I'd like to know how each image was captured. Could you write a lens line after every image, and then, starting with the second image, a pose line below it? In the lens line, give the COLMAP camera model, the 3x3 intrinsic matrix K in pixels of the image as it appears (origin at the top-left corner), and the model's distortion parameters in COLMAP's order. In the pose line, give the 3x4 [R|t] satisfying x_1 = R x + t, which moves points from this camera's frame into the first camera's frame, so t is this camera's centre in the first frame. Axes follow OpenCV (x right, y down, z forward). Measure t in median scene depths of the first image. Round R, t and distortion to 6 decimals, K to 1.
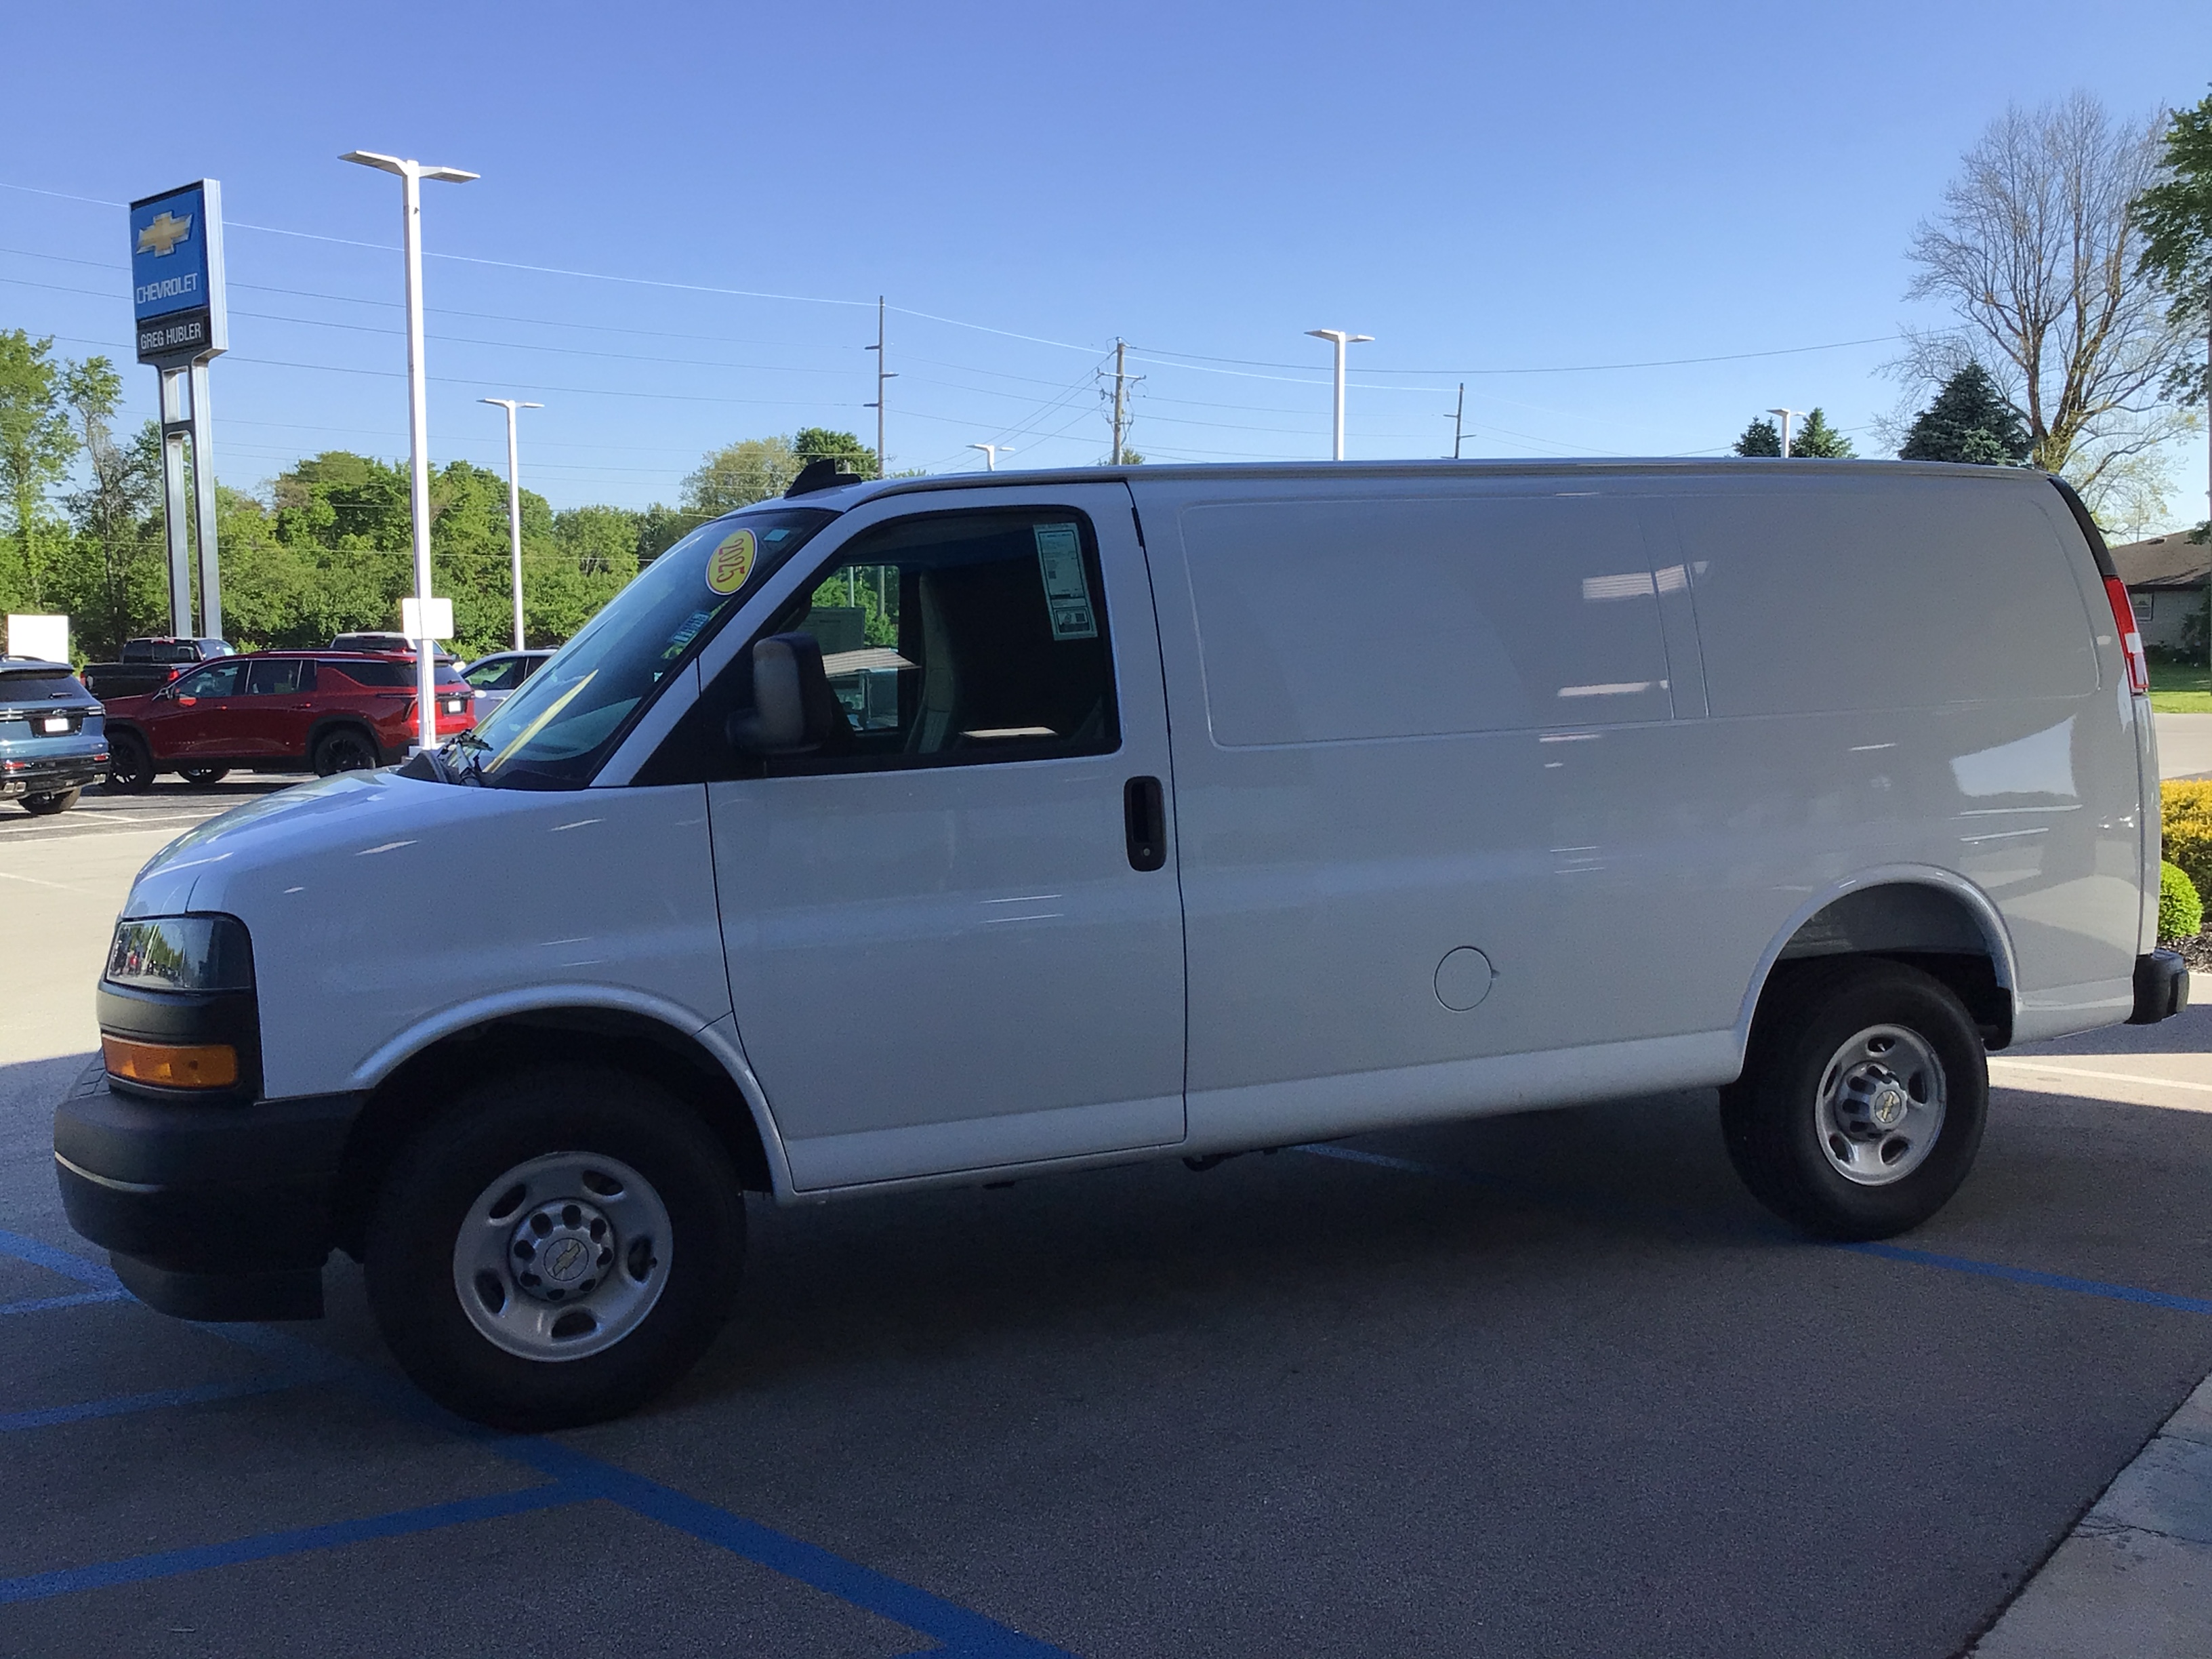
lens RADIAL K [[2011.7, 0, 1084.2], [0, 2011.7, 812.6], [0, 0, 1]] dist [0.035459, 0.000000]
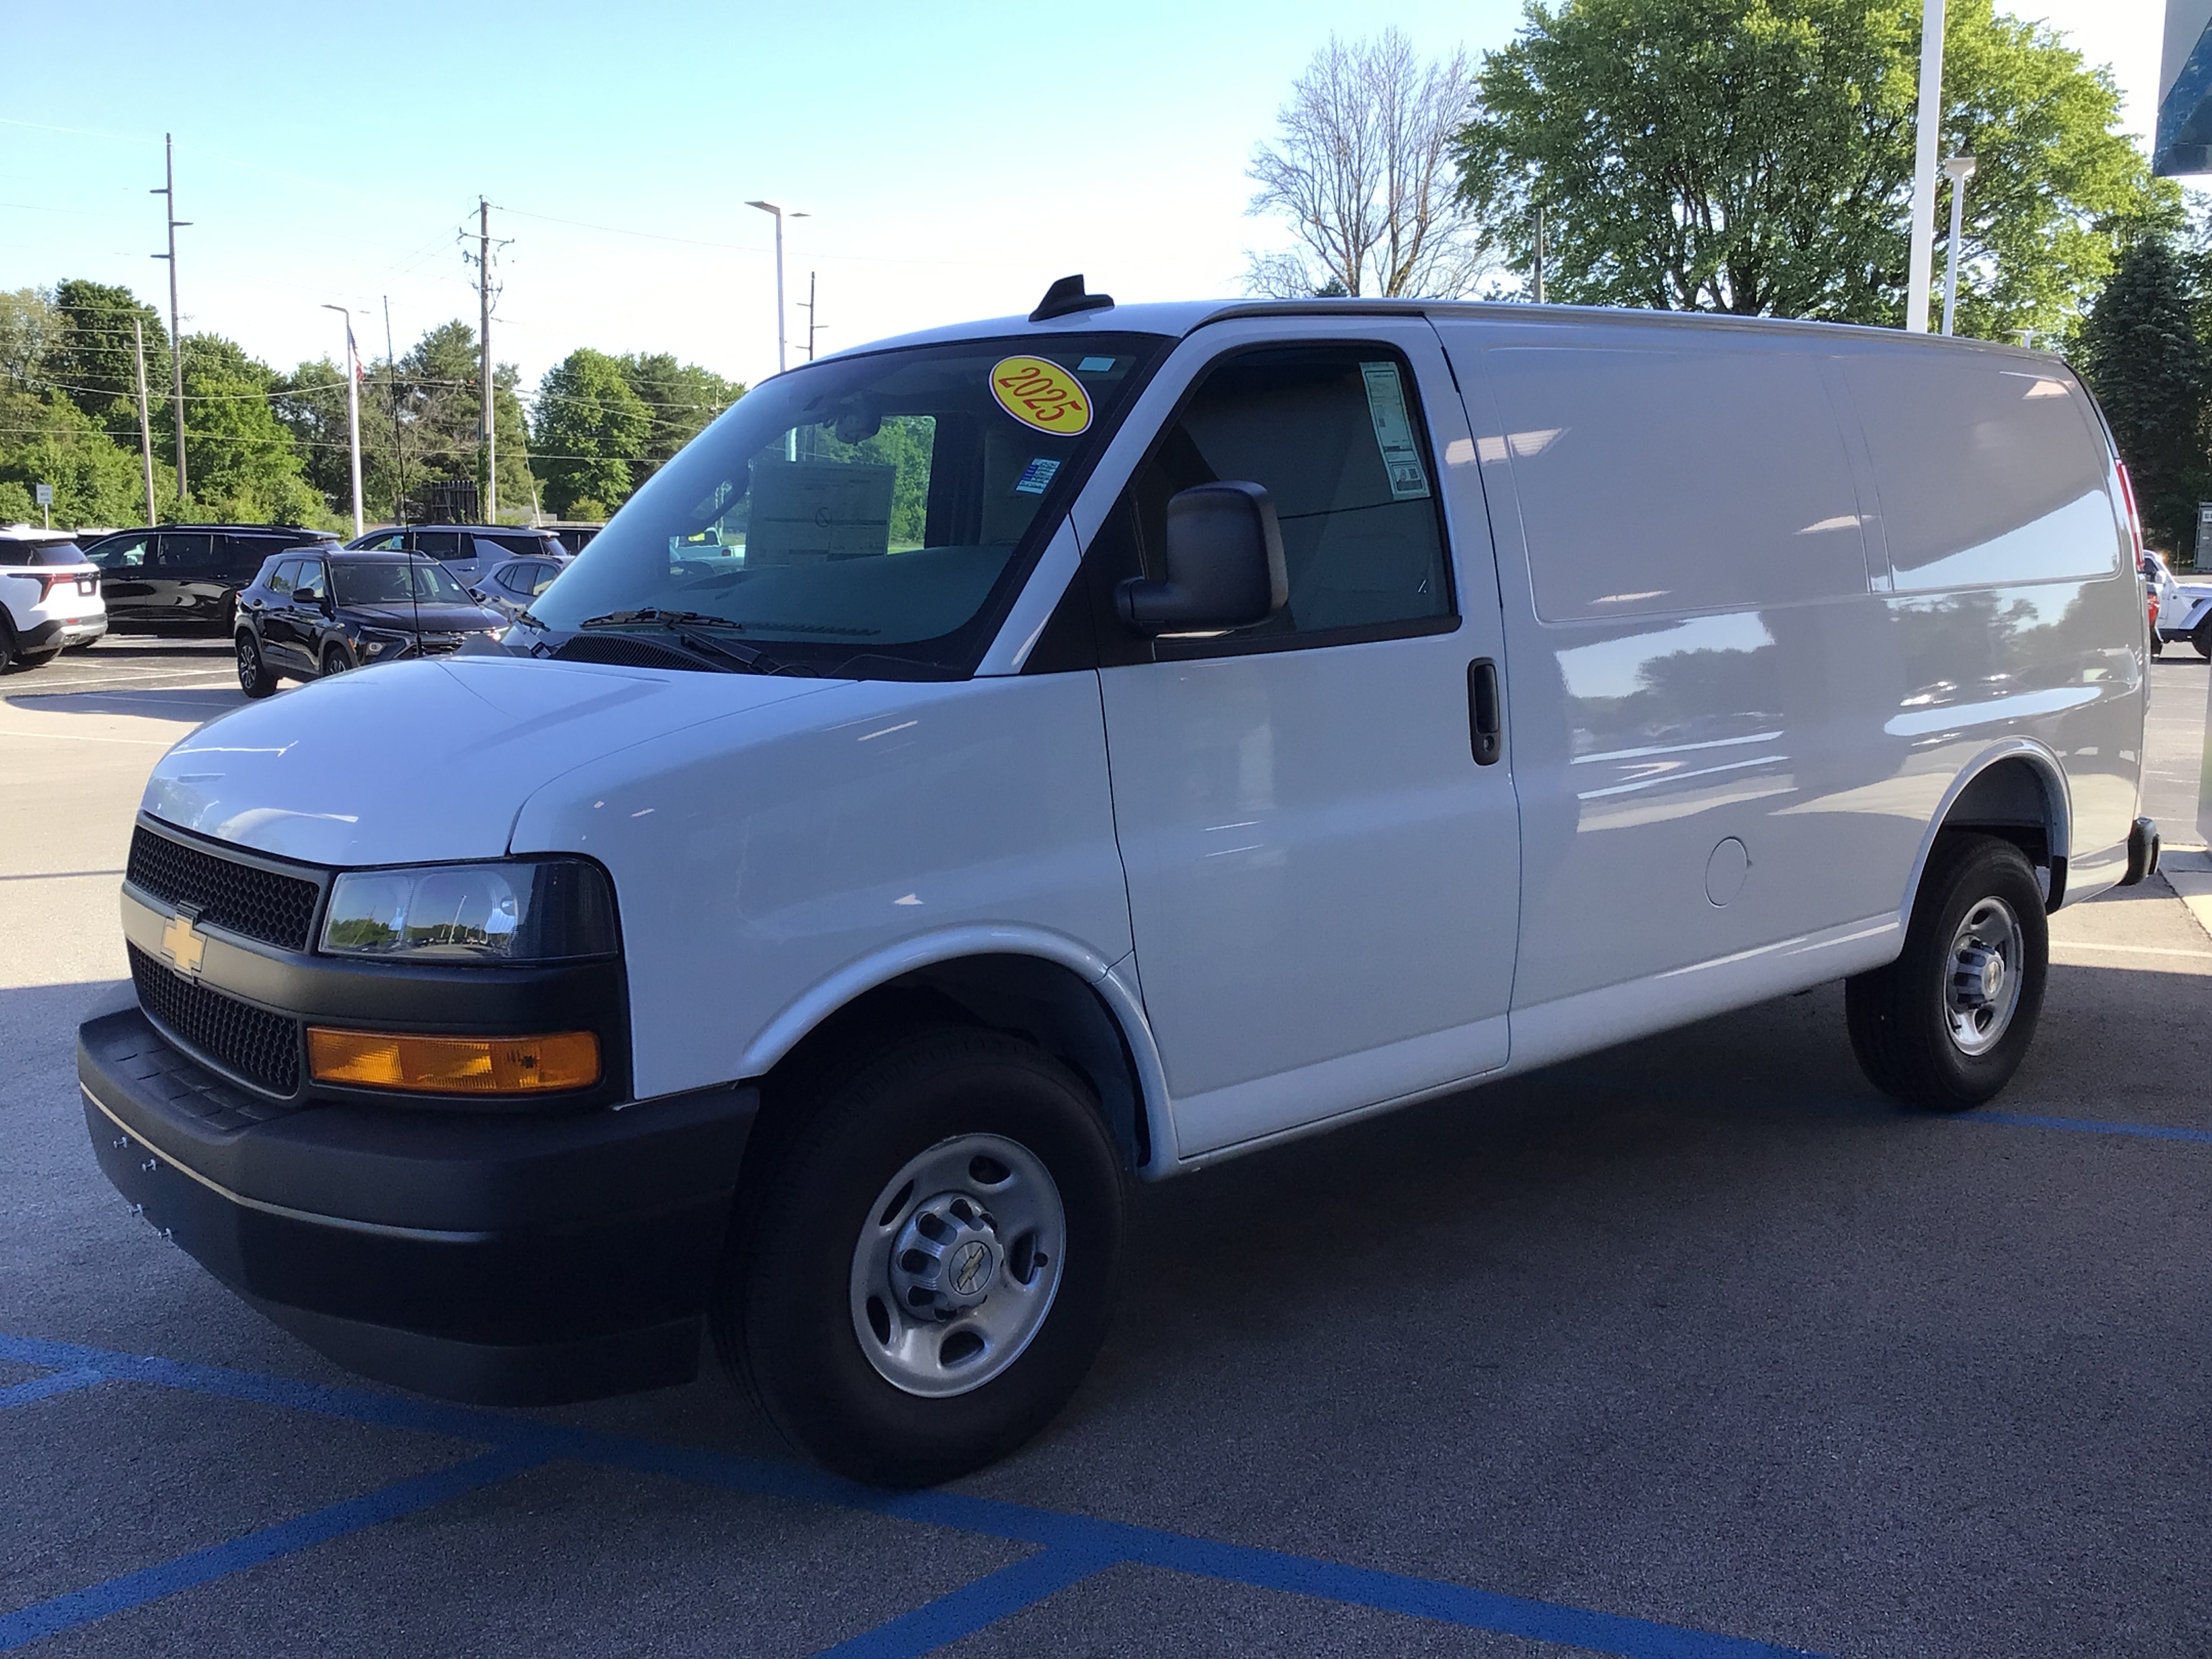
lens RADIAL K [[2011.7, 0, 1127.4], [0, 2011.7, 836.0], [0, 0, 1]] dist [0.035459, 0.000000]
pose [[0.946192, -0.036698, 0.321518, -0.403034], [0.015876, 0.997617, 0.067144, -0.001730], [-0.323216, -0.058426, 0.944520, 0.213797]]
